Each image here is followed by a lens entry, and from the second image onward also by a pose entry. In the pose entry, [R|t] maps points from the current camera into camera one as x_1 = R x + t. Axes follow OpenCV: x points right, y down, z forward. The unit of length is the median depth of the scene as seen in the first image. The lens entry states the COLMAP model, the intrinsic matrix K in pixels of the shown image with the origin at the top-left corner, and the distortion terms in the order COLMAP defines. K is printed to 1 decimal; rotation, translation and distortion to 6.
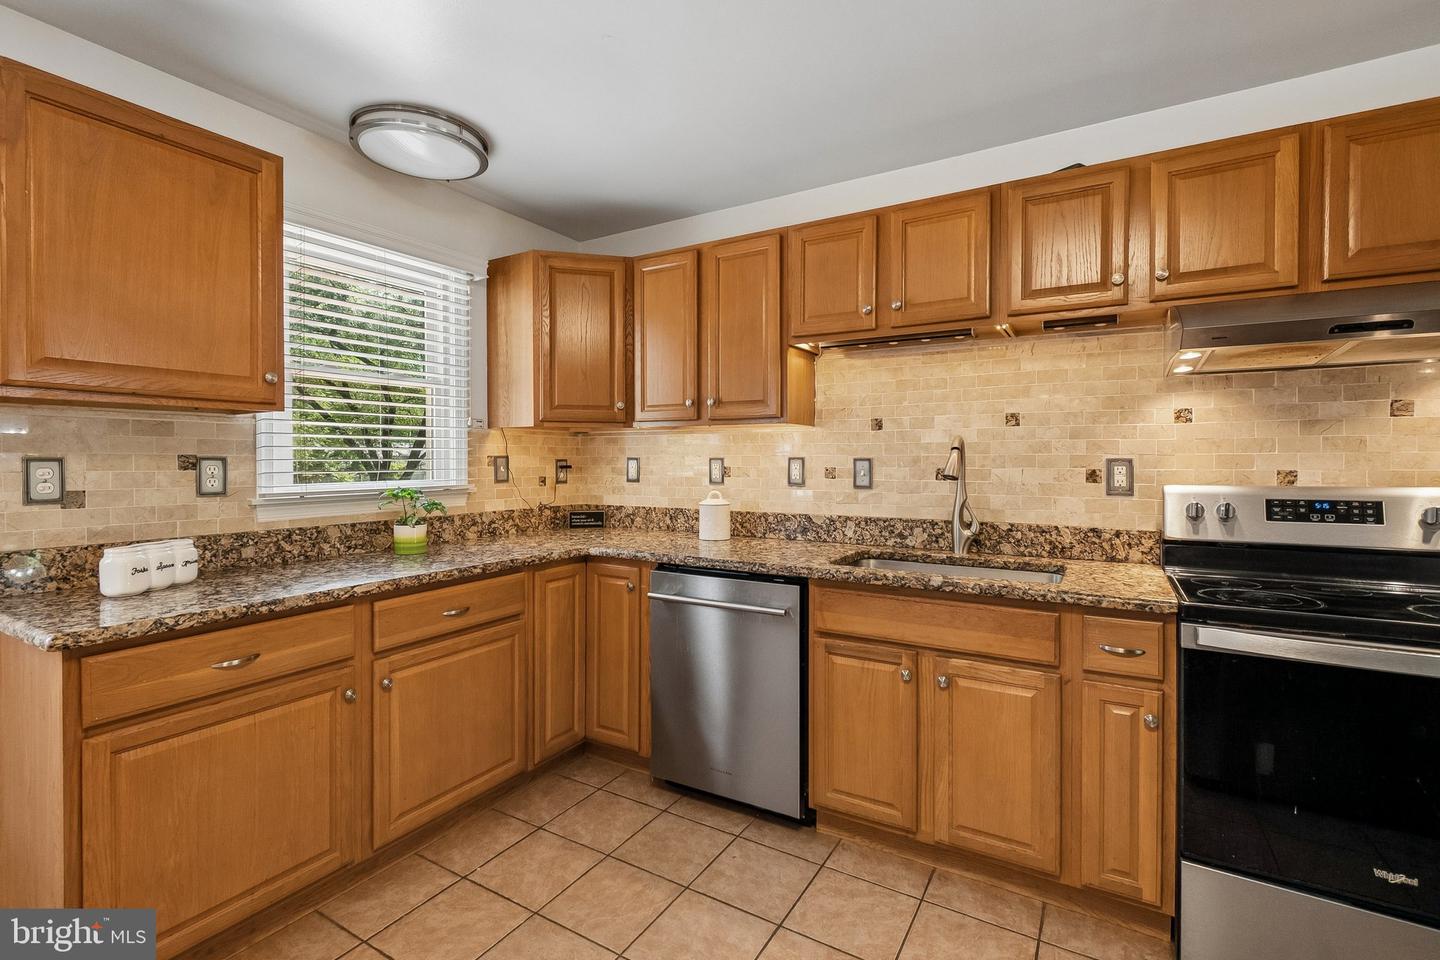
lens RADIAL K [[642.8, 0, 719.1], [0, 642.8, 462.3], [0, 0, 1]] dist [0.002291, -0.000947]
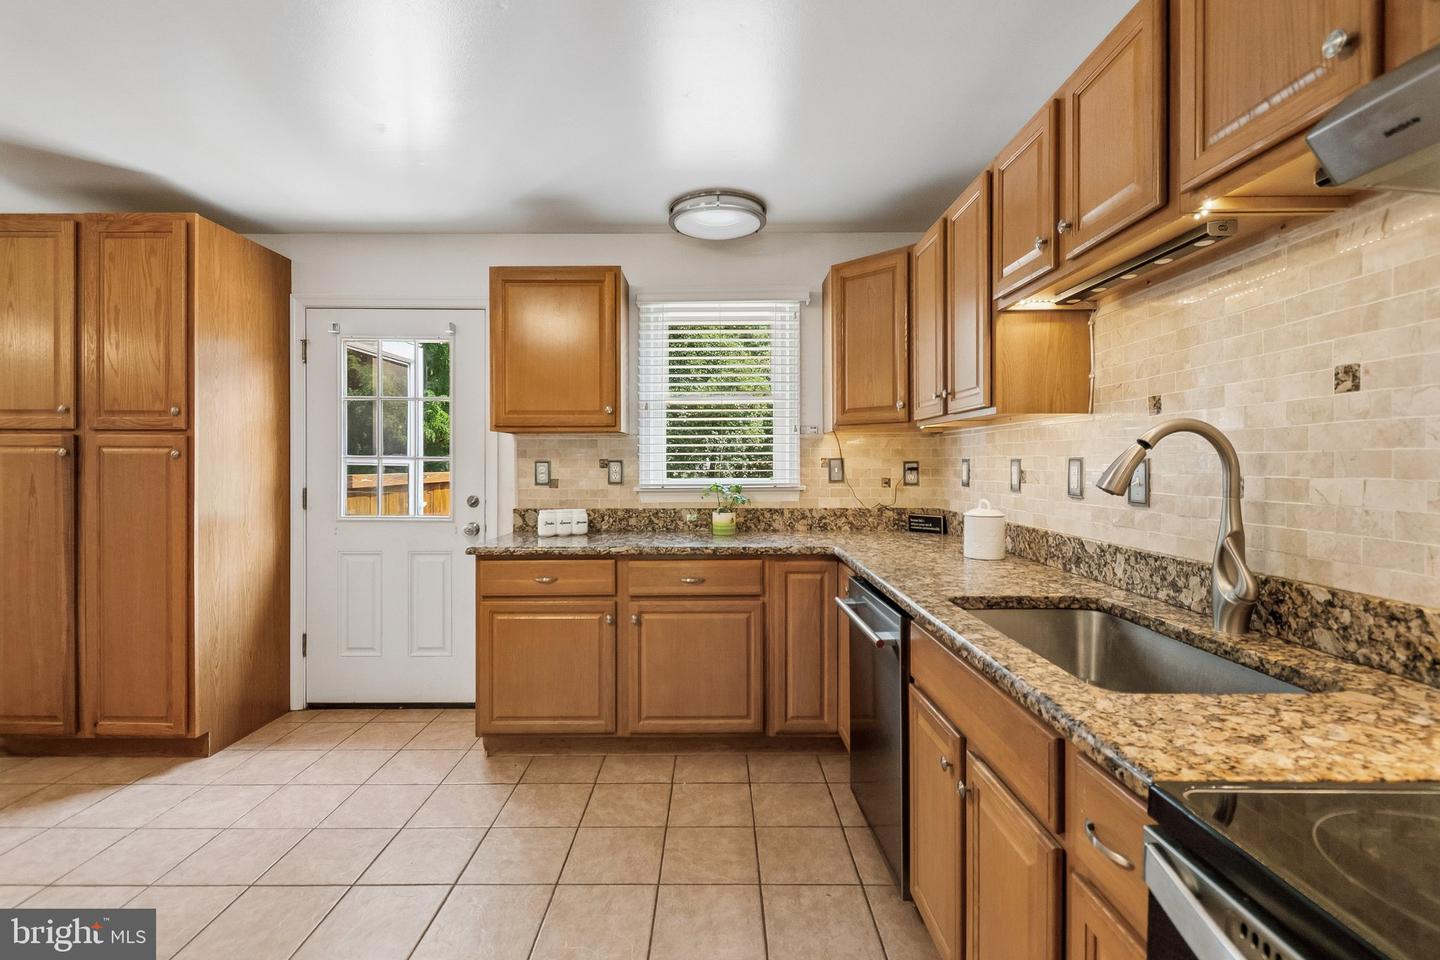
lens RADIAL K [[642.8, 0, 719.1], [0, 642.8, 462.3], [0, 0, 1]] dist [0.002291, -0.000947]
pose [[0.510560, -0.000268, -0.859842, 0.626306], [-0.001884, 0.999997, -0.001430, -0.001228], [0.859840, 0.002350, 0.510558, 0.338906]]
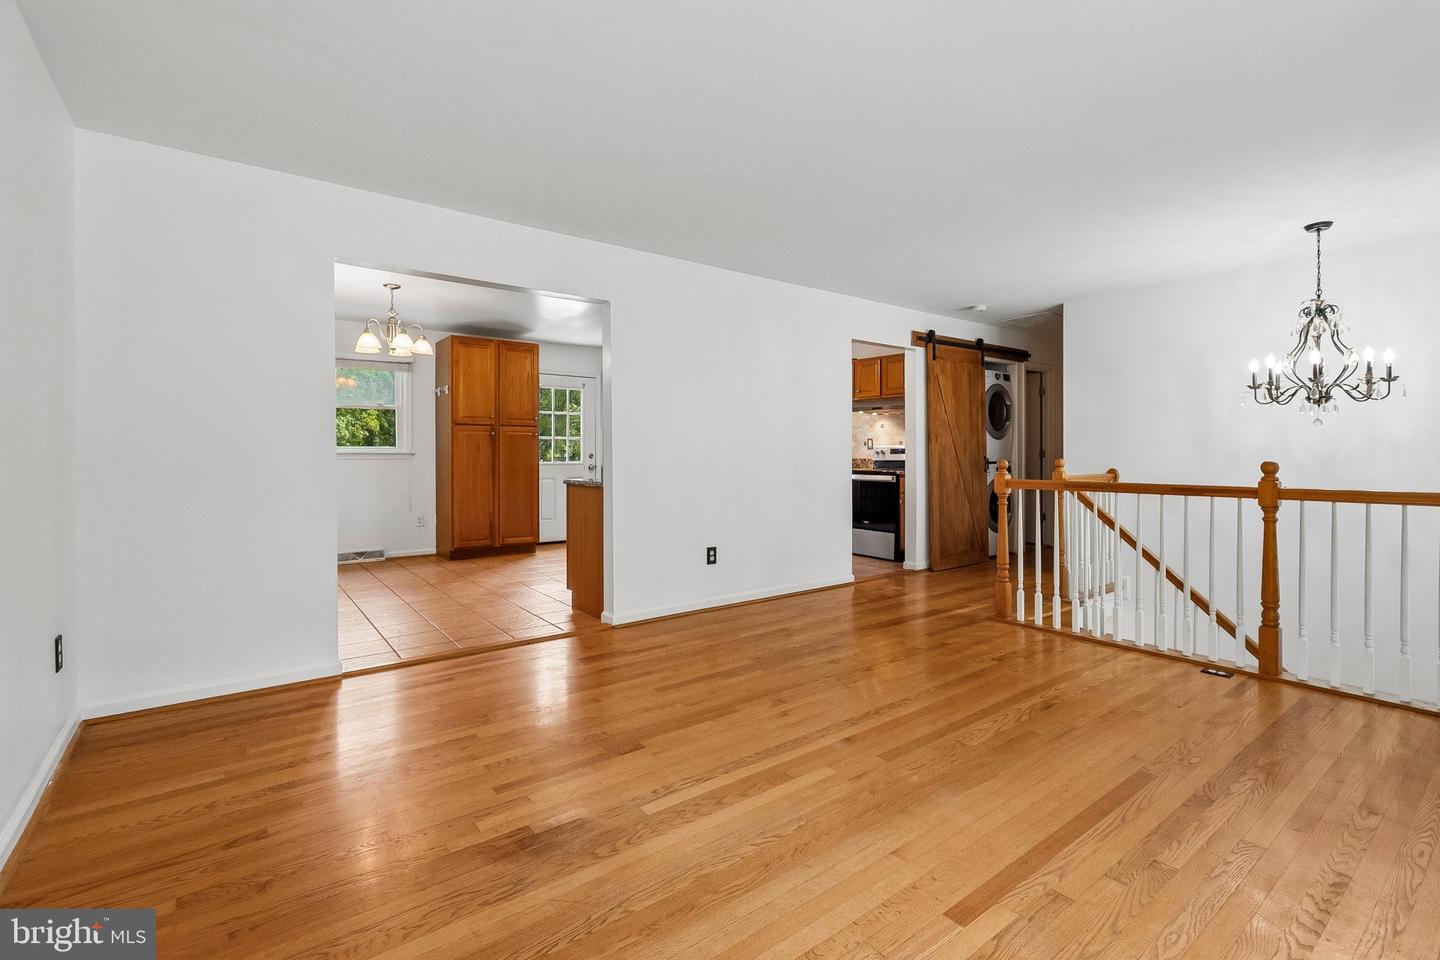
lens RADIAL K [[642.8, 0, 719.1], [0, 642.8, 462.3], [0, 0, 1]] dist [0.002291, -0.000947]
pose [[0.927884, 0.003236, -0.372854, 1.123258], [0.000786, 0.999943, 0.010634, 0.082176], [0.372867, -0.010160, 0.927829, -2.457751]]
